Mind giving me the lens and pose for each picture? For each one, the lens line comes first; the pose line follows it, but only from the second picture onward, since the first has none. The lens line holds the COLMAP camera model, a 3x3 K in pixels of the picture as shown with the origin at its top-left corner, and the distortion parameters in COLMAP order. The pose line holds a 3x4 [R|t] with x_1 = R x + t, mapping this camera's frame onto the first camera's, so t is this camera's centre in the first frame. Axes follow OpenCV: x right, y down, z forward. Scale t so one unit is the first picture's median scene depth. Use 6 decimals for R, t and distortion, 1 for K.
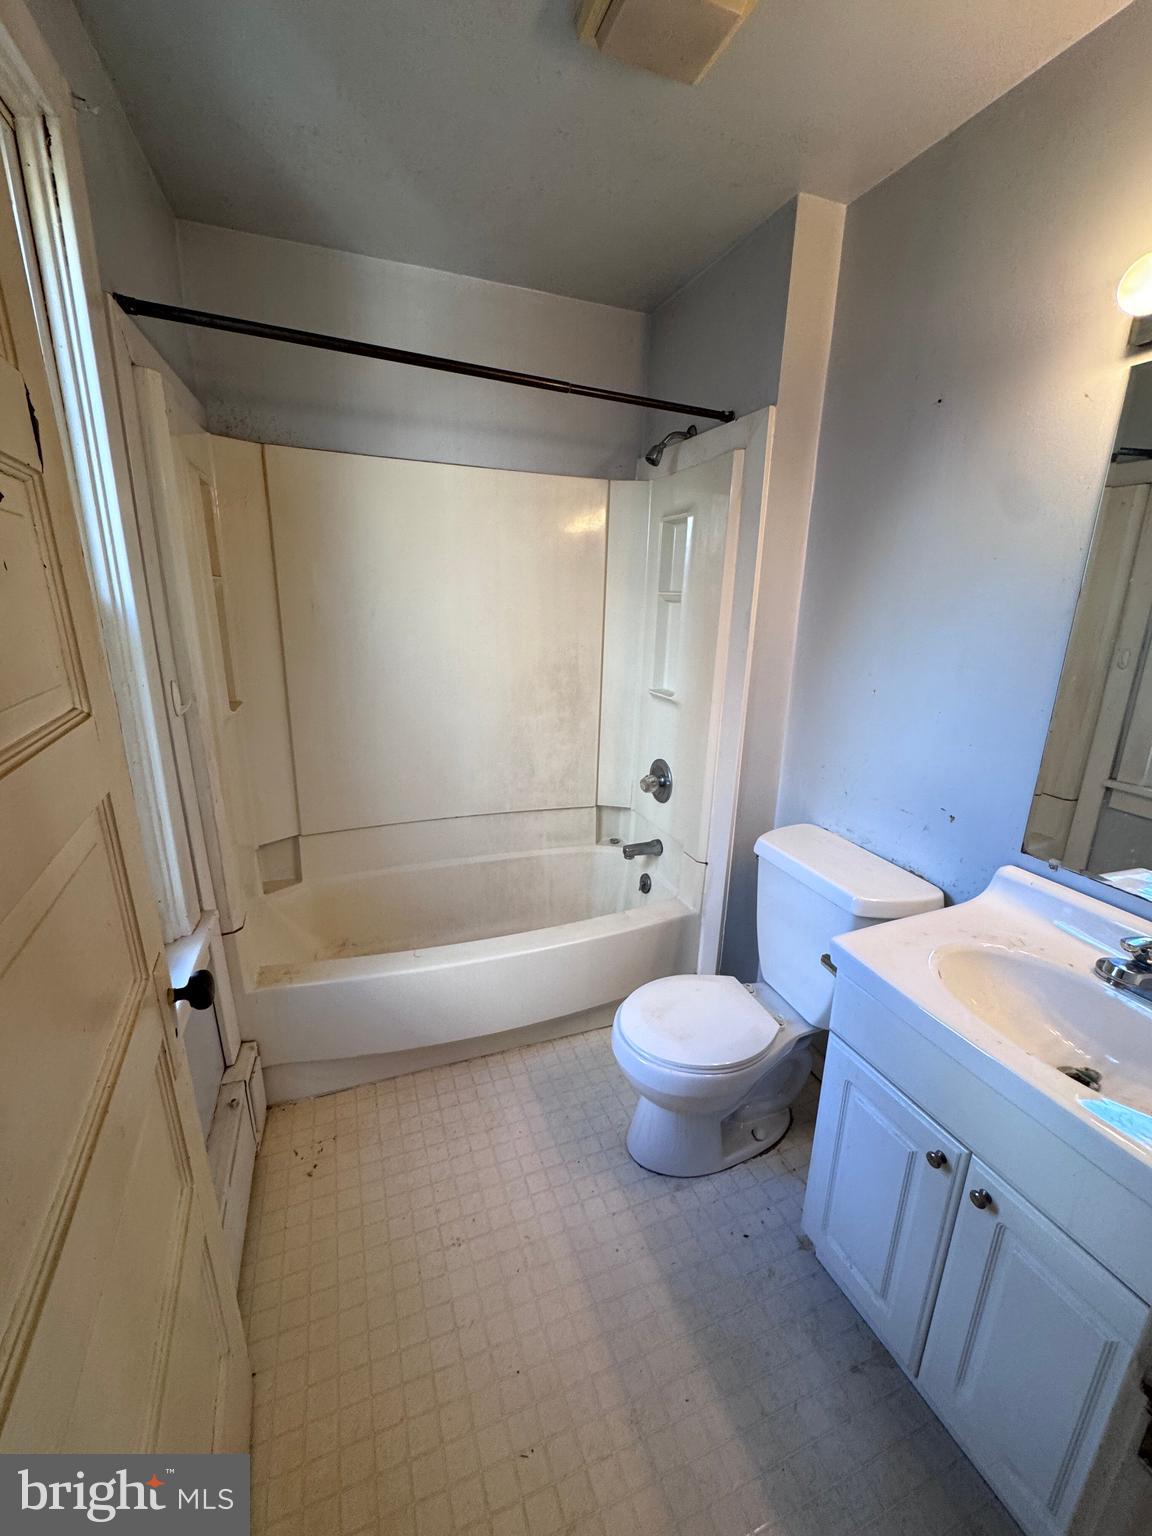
lens RADIAL K [[608.4, 0, 575.4], [0, 608.4, 766.3], [0, 0, 1]] dist [-0.002945, -0.000267]
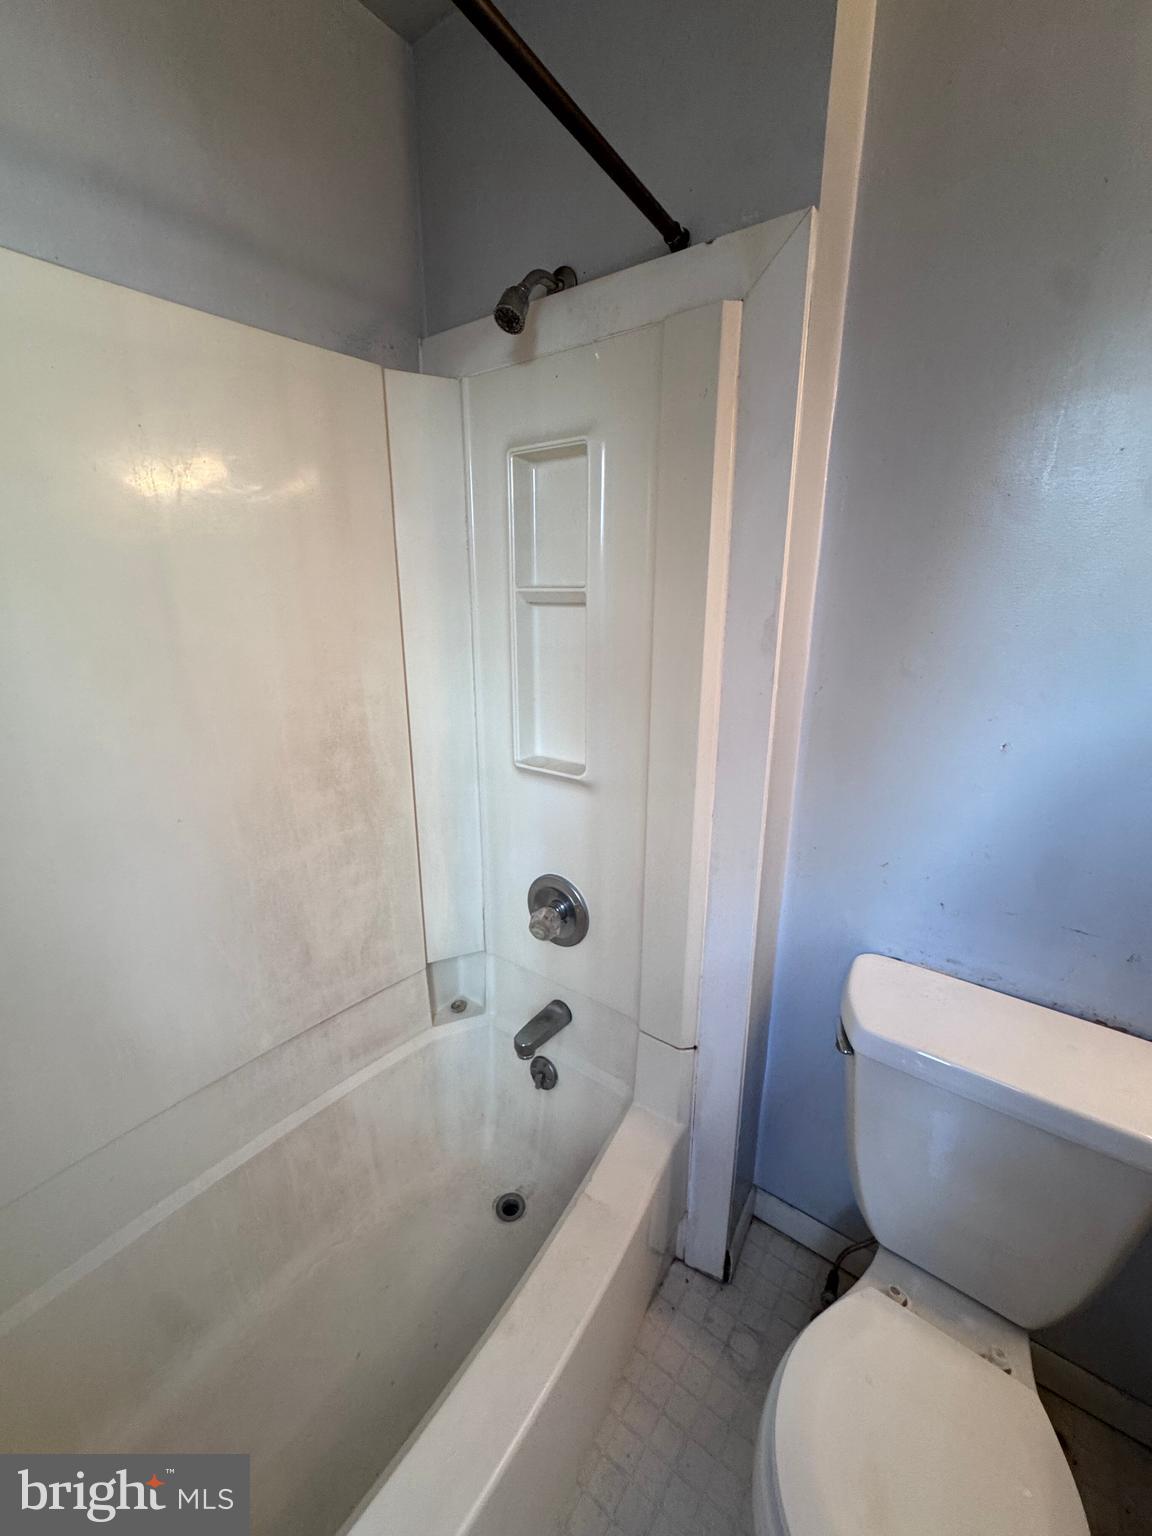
lens RADIAL K [[608.4, 0, 583.0], [0, 608.4, 766.3], [0, 0, 1]] dist [-0.002945, -0.000267]
pose [[0.837173, -0.174761, 0.518267, -0.115925], [0.168135, 0.983925, 0.060188, -0.140317], [-0.520454, 0.036751, 0.853099, 0.470875]]
